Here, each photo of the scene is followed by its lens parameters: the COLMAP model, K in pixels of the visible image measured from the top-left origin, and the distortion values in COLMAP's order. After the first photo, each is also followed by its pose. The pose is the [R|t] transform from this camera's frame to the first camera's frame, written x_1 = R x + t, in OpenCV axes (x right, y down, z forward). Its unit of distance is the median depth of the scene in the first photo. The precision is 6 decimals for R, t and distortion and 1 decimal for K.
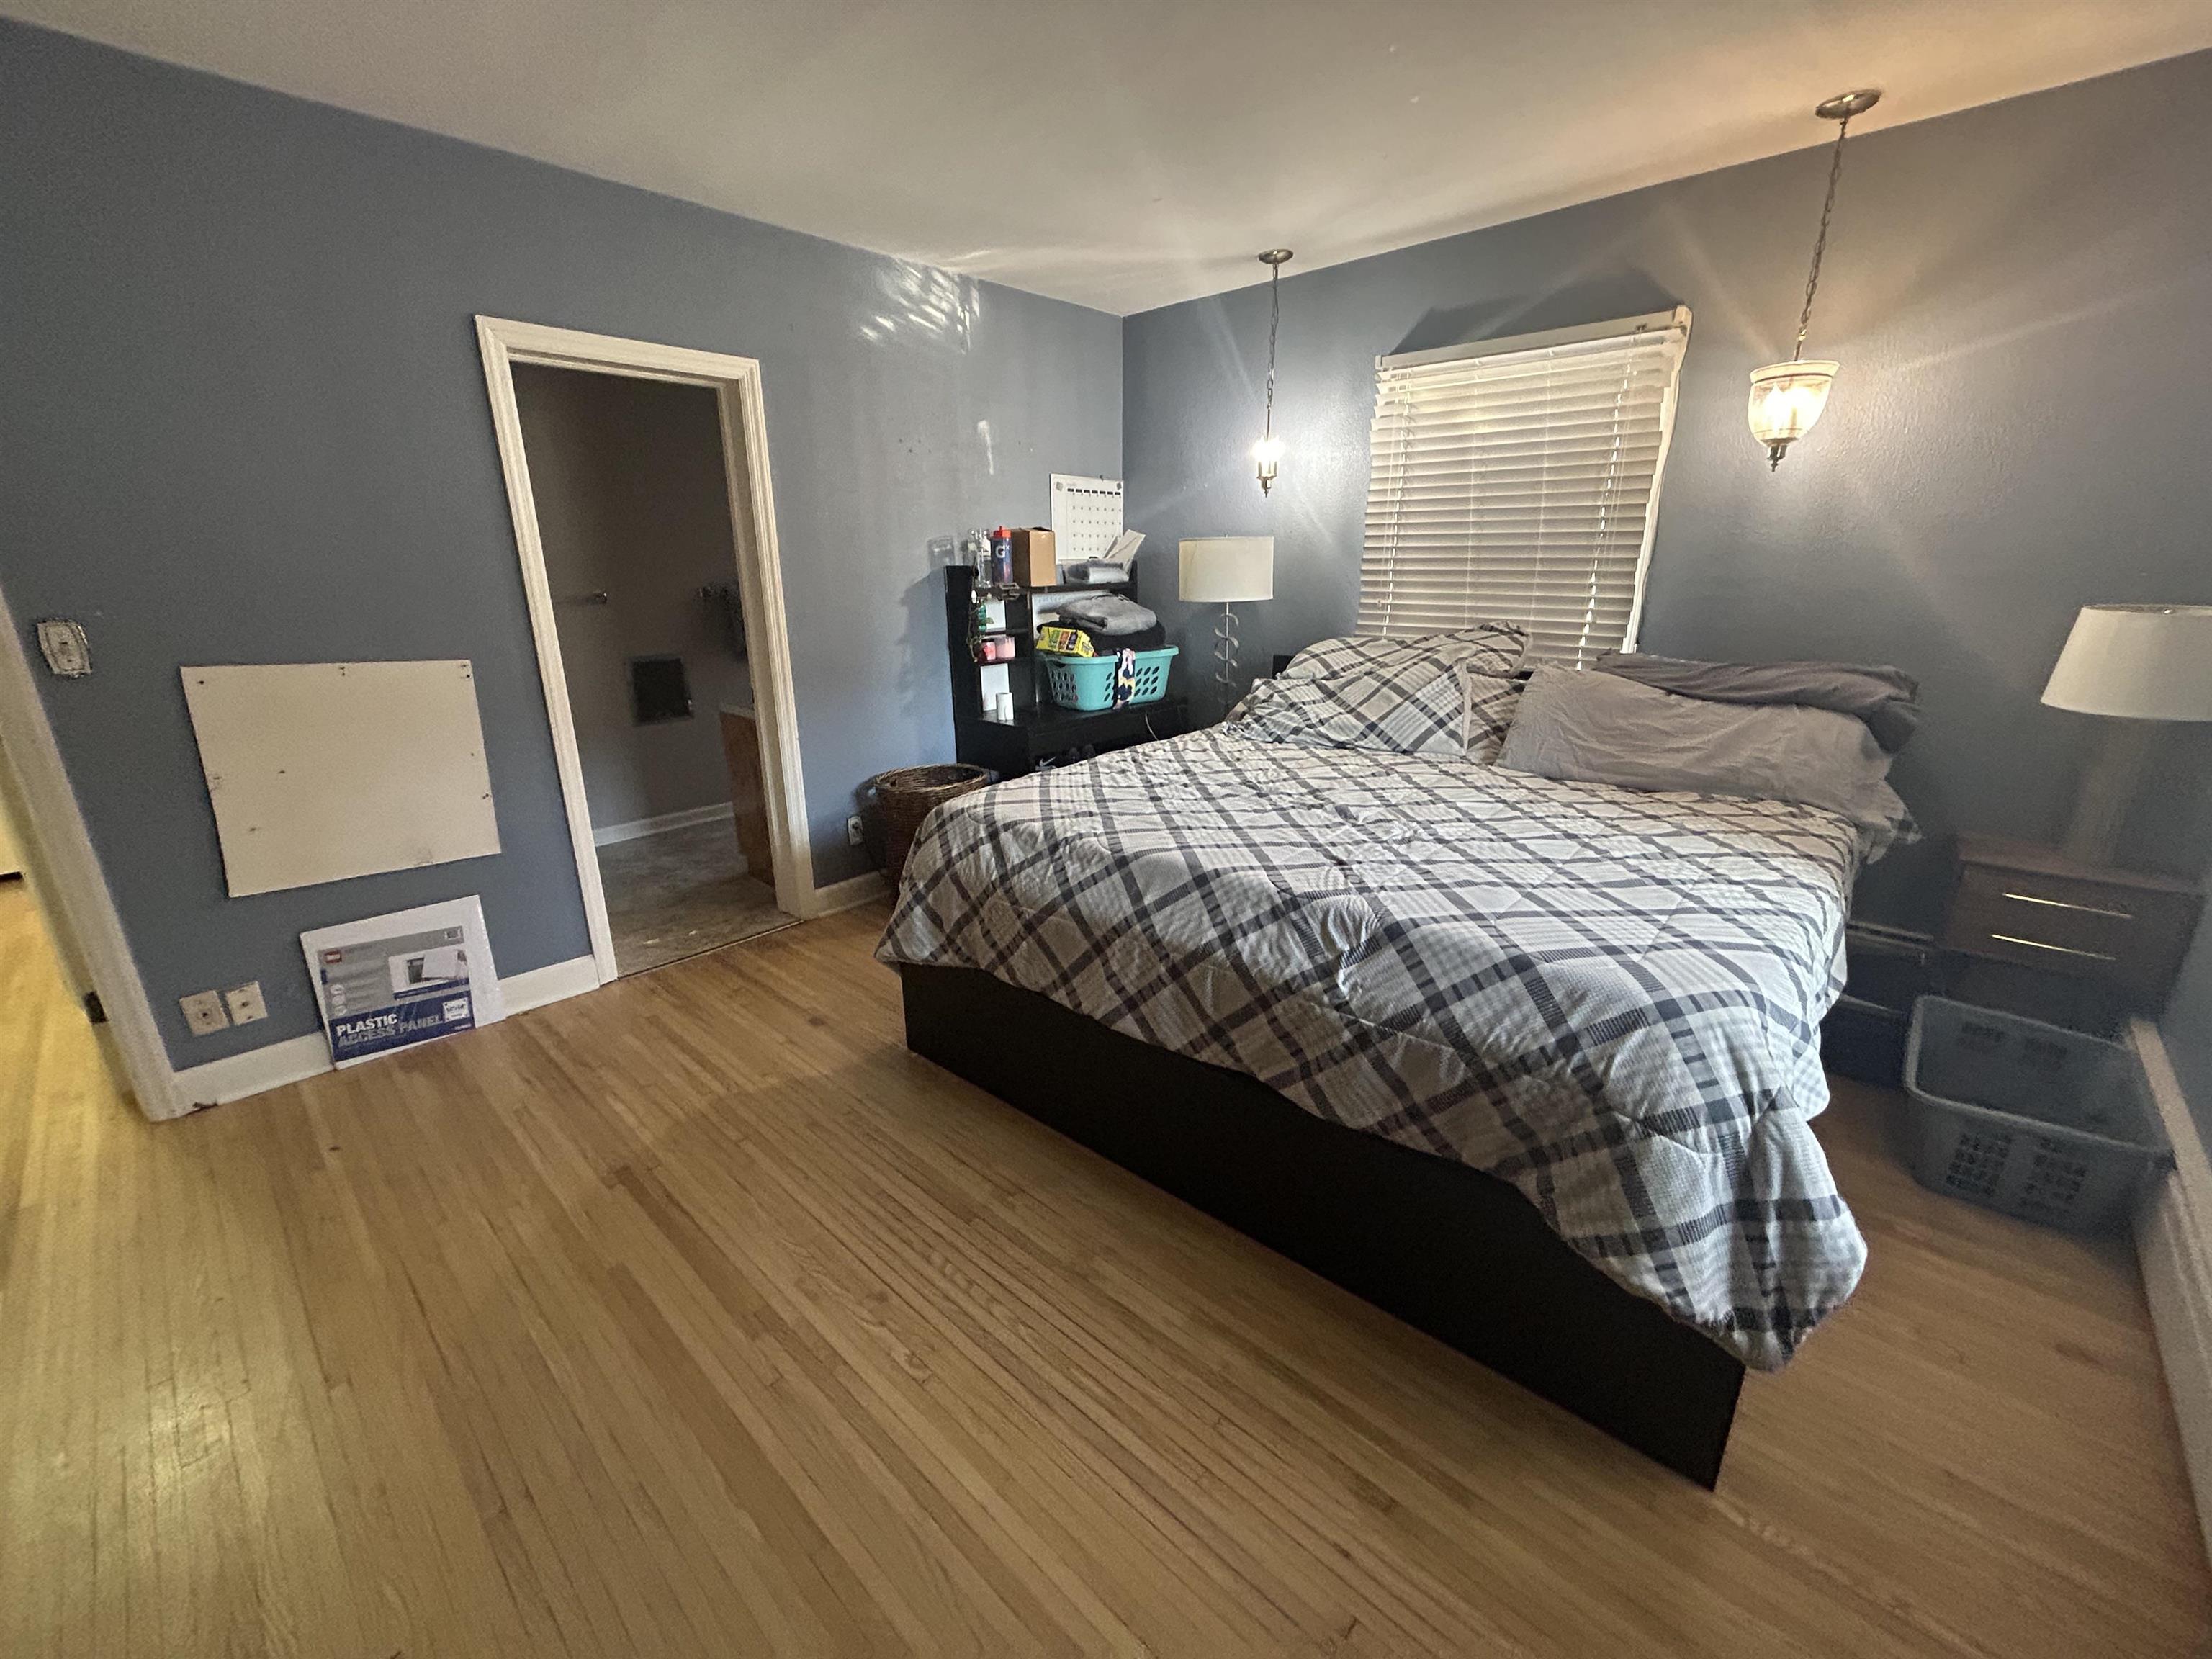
lens RADIAL K [[889.0, 0, 1102.7], [0, 889.0, 822.5], [0, 0, 1]] dist [0.001983, 0.001005]
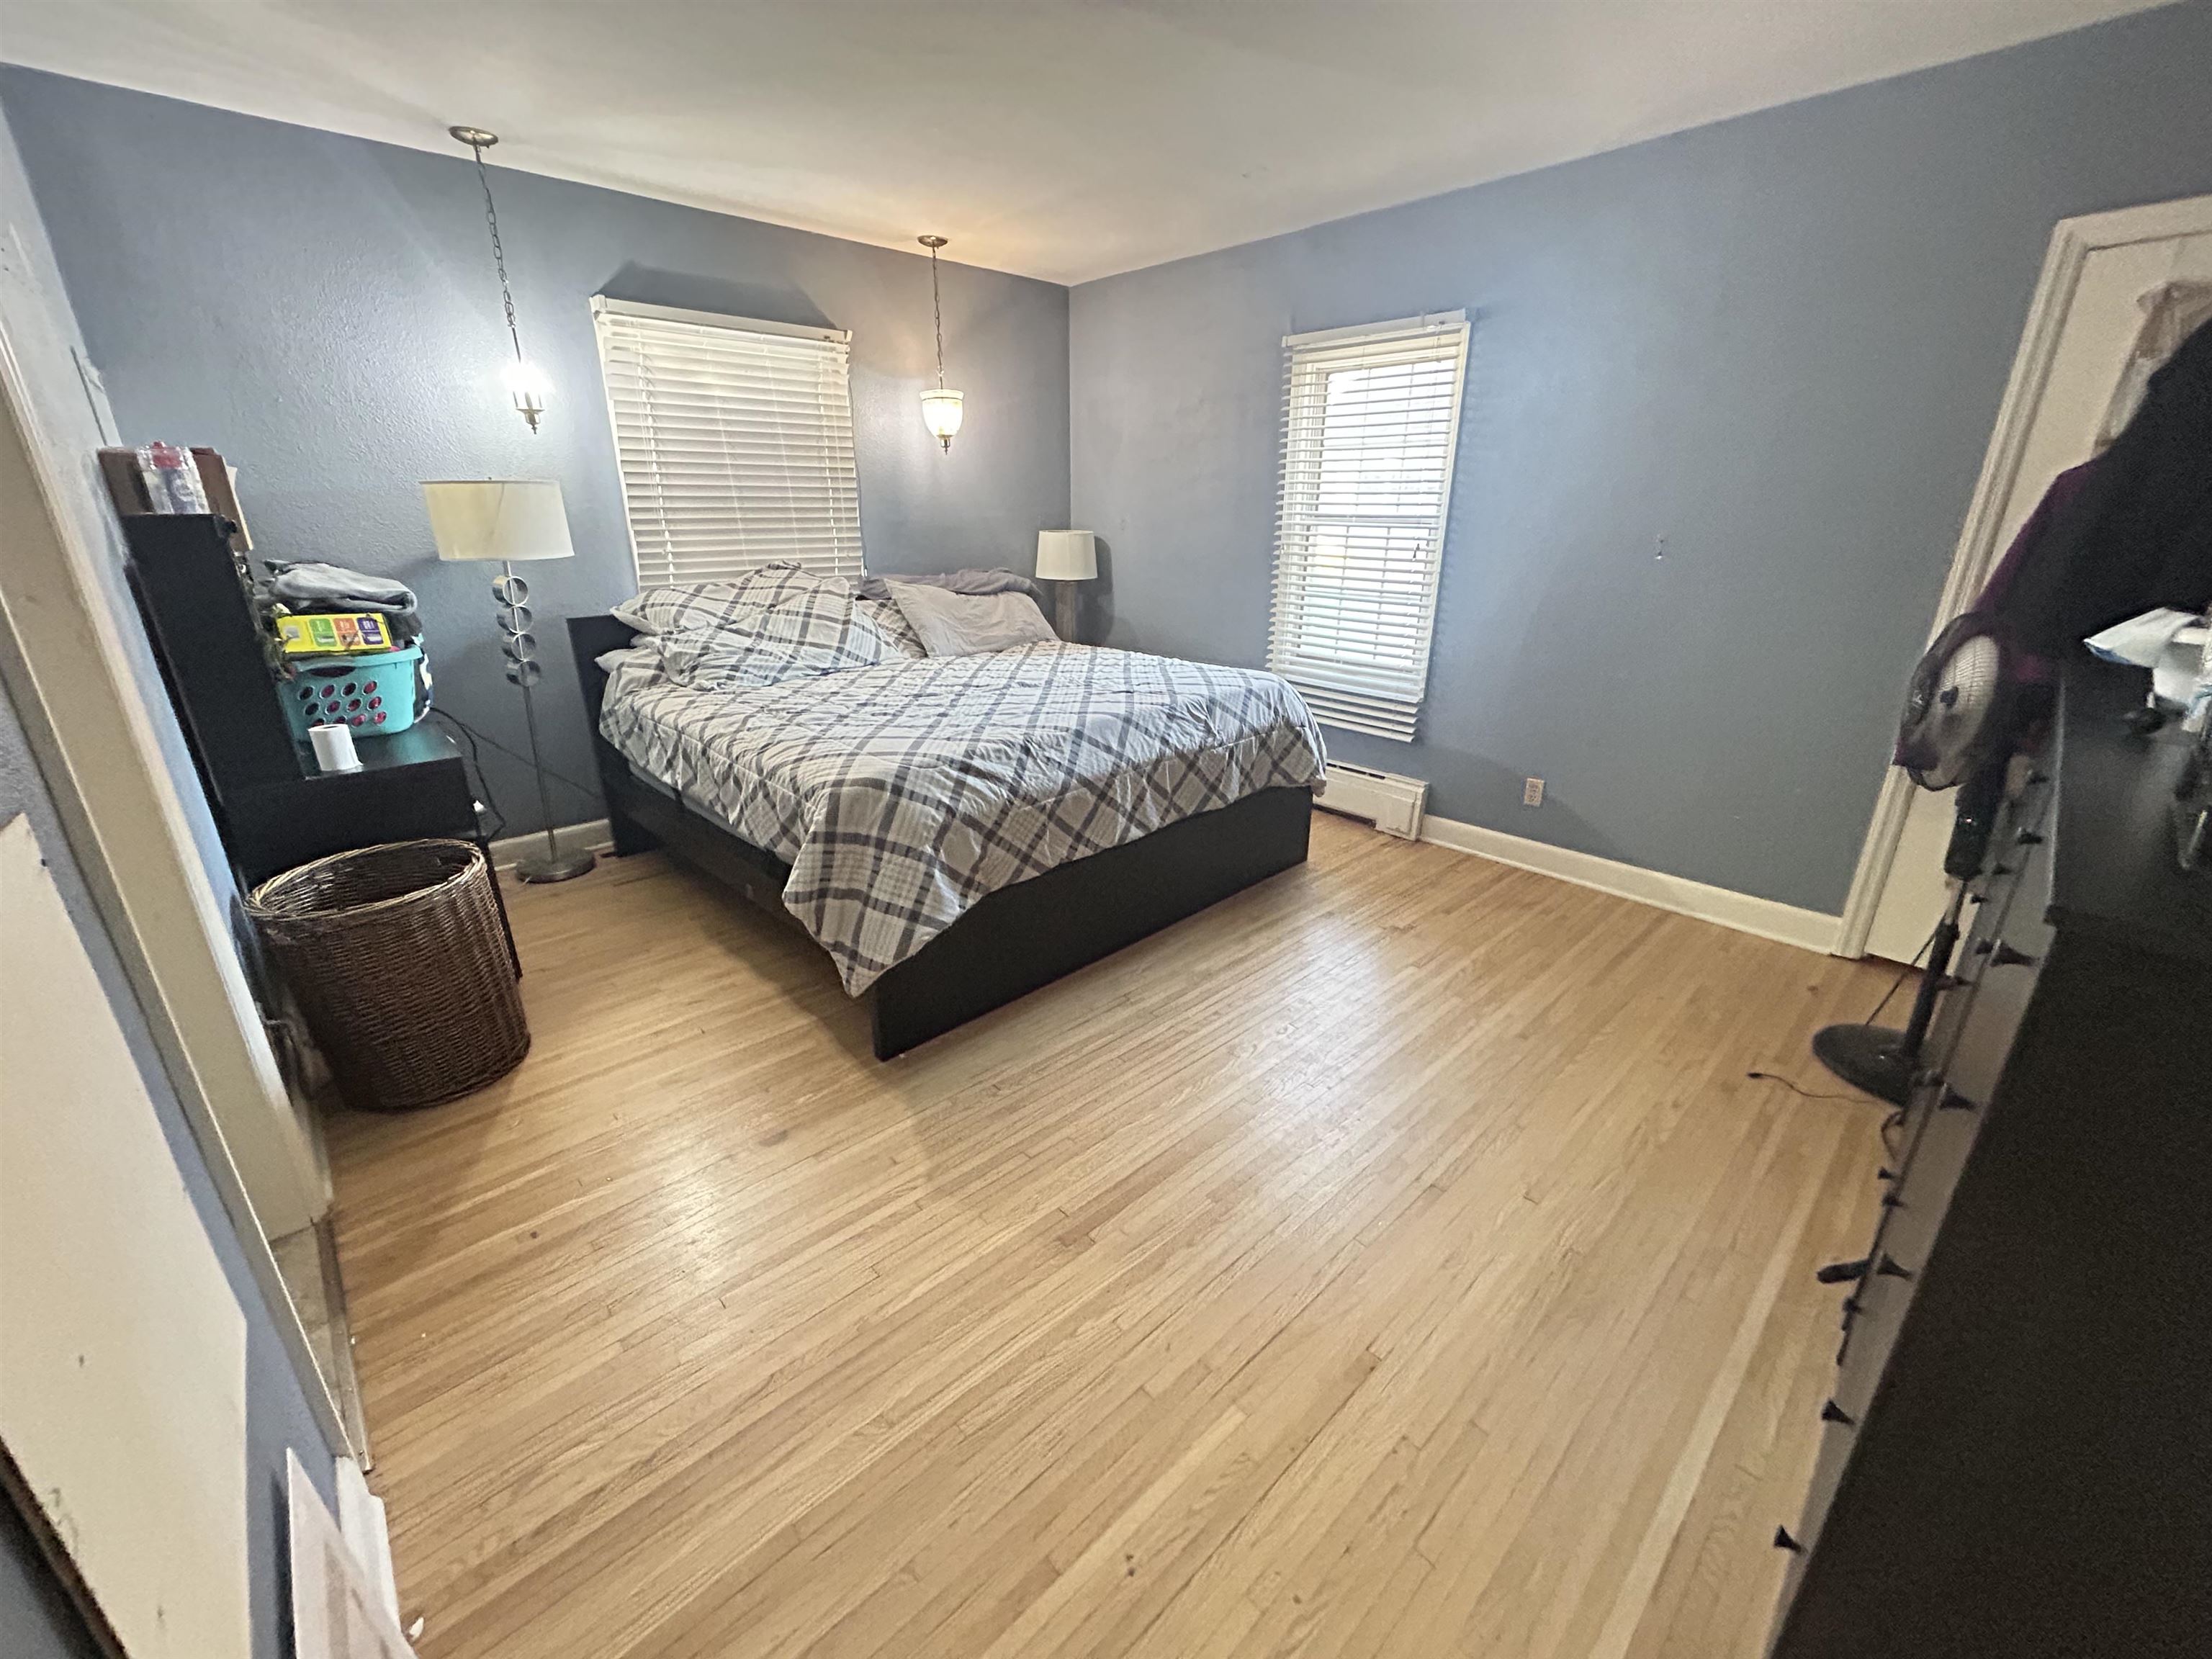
lens RADIAL K [[889.0, 0, 1101.6], [0, 889.0, 830.3], [0, 0, 1]] dist [0.001983, 0.001005]
pose [[0.074028, -0.333647, 0.939787, -1.157724], [0.287748, 0.909438, 0.300207, -0.194342], [-0.954841, 0.248198, 0.163330, 0.710430]]
